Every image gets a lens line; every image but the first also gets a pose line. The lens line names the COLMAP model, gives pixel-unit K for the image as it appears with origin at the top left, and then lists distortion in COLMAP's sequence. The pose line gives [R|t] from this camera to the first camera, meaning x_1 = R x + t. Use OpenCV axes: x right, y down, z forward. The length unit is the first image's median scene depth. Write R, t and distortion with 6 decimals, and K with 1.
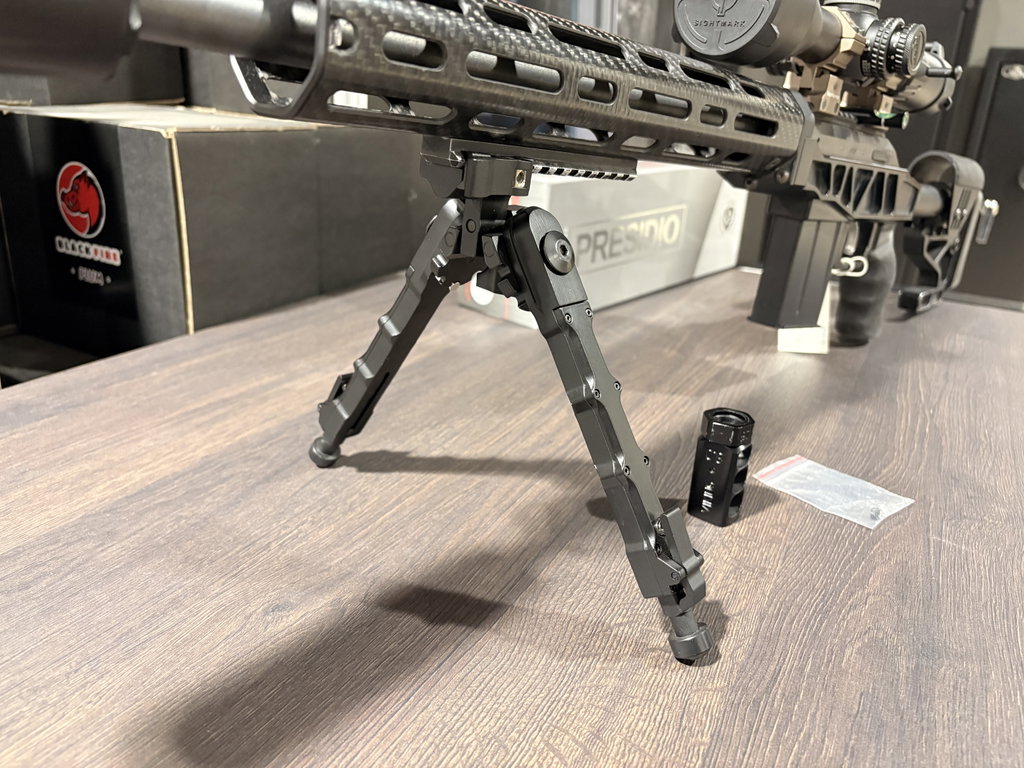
lens RADIAL K [[785.9, 0, 518.1], [0, 785.9, 383.2], [0, 0, 1]] dist [0.045070, -0.089637]
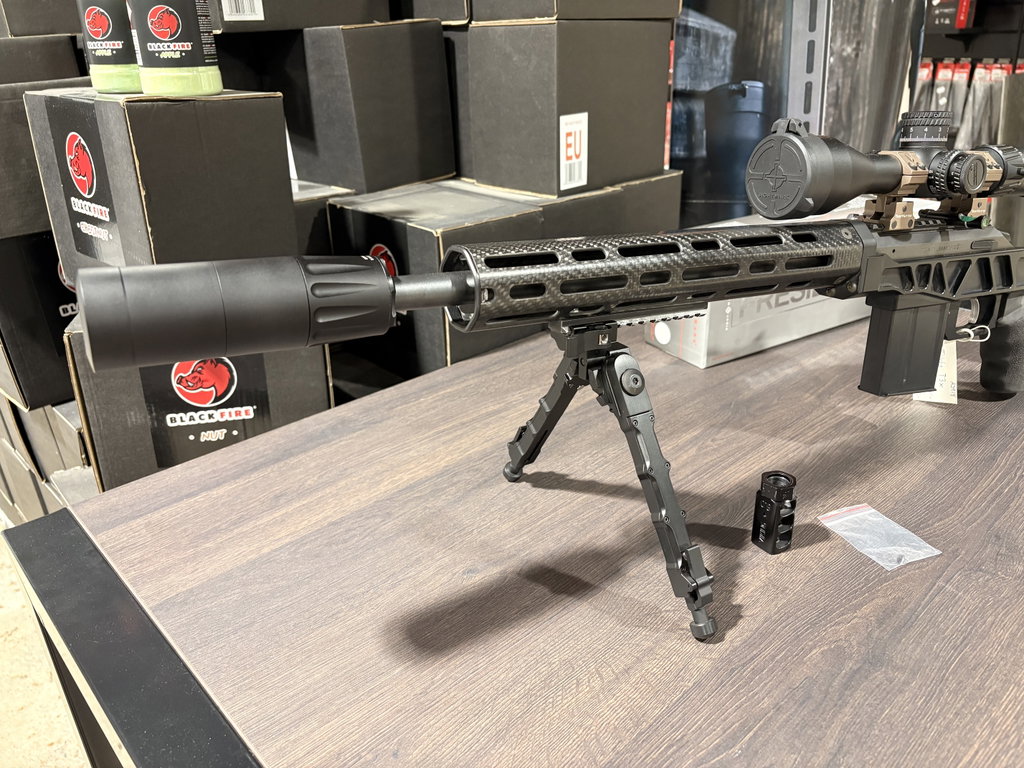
lens RADIAL K [[775.1, 0, 512.0], [0, 775.1, 384.0], [0, 0, 1]] dist [0.006122, -0.001564]
pose [[0.939600, 0.057076, -0.337483, 0.240637], [-0.038132, 0.997316, 0.062505, -0.170110], [0.340145, -0.045861, 0.939254, -0.401575]]
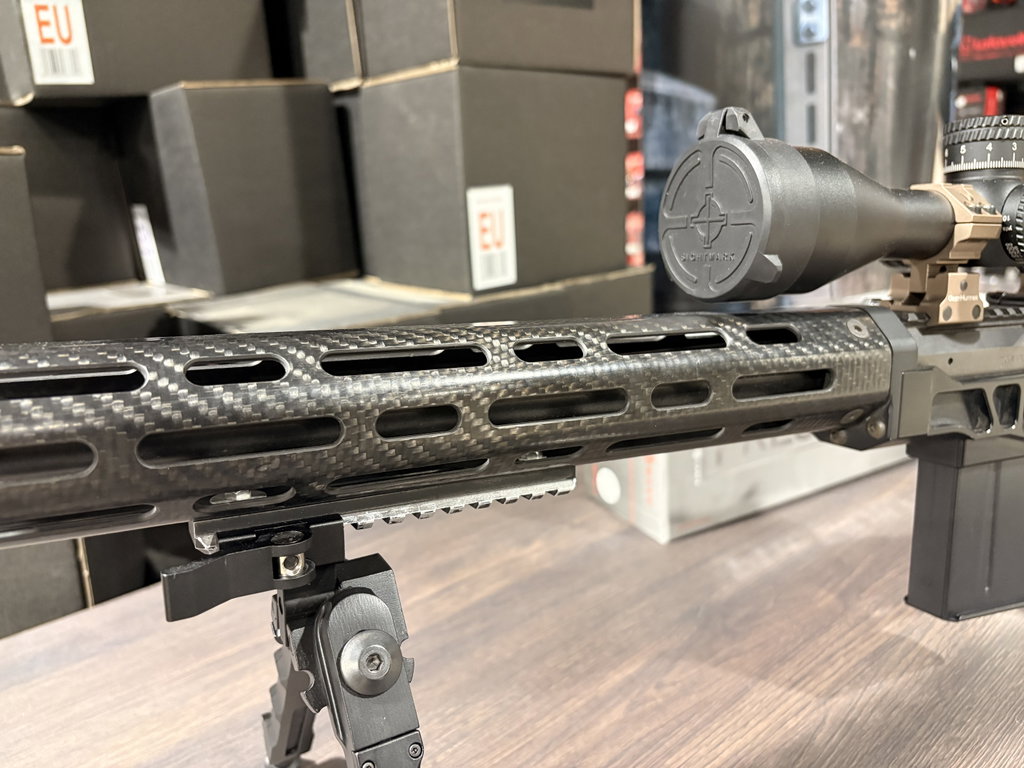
lens RADIAL K [[795.4, 0, 512.1], [0, 795.4, 387.8], [0, 0, 1]] dist [-0.000856, -0.009709]
pose [[0.926460, -0.003423, -0.376378, 0.293605], [-0.031713, 0.995693, -0.087117, -0.236906], [0.375055, 0.092647, 0.922361, 0.248587]]
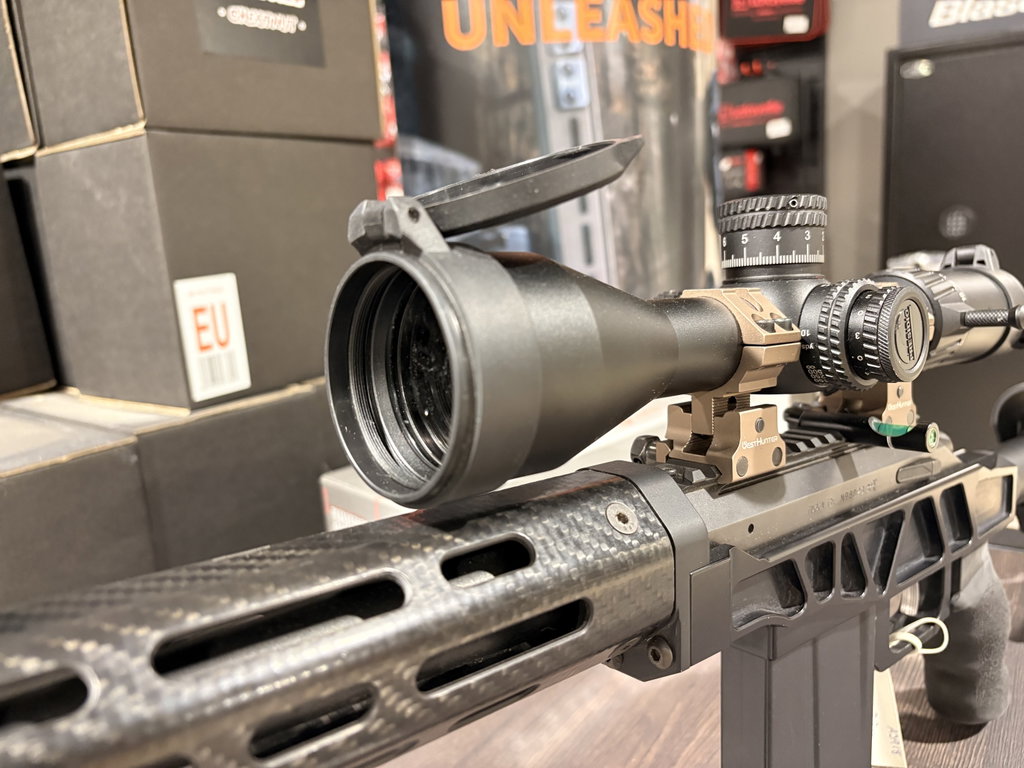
lens RADIAL K [[786.1, 0, 510.7], [0, 786.1, 404.4], [0, 0, 1]] dist [-0.023730, -0.006400]
pose [[0.983038, -0.091666, -0.158849, 0.326056], [0.070497, 0.988453, -0.134129, -0.364844], [0.169310, 0.120656, 0.978149, 0.536024]]
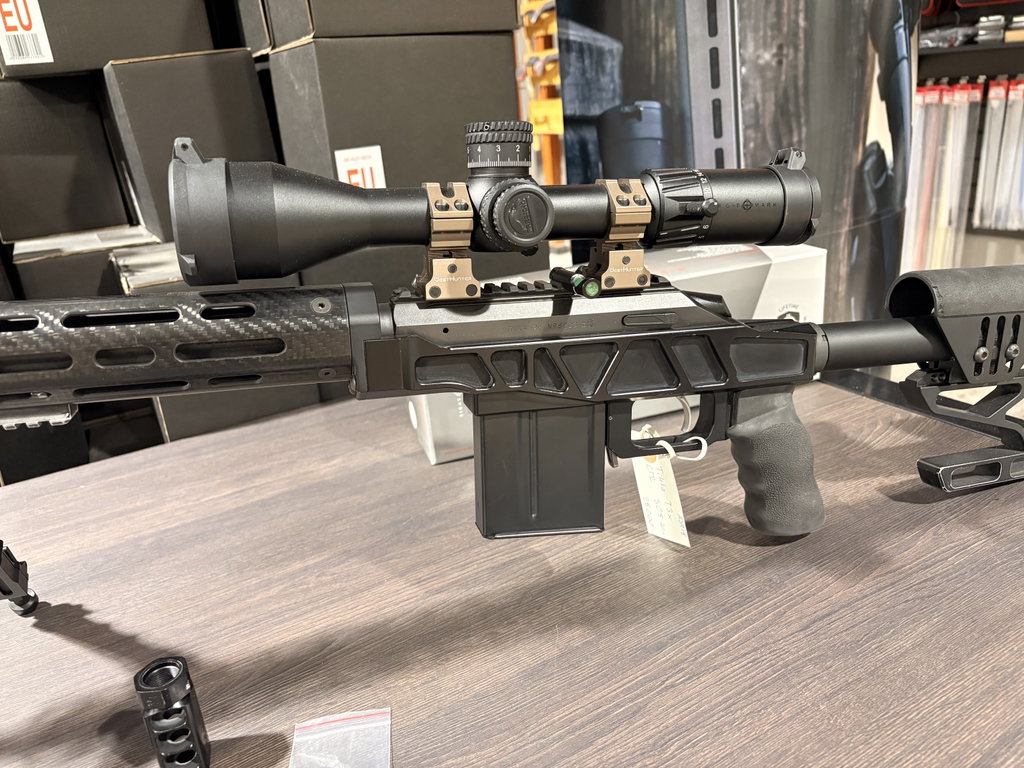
lens RADIAL K [[781.7, 0, 512.0], [0, 781.7, 384.0], [0, 0, 1]] dist [-0.000199, 0.000926]
pose [[0.838549, 0.068306, -0.540527, 0.951222], [-0.067096, 0.997505, 0.021964, -0.303532], [0.540679, 0.017849, 0.841040, 0.381028]]
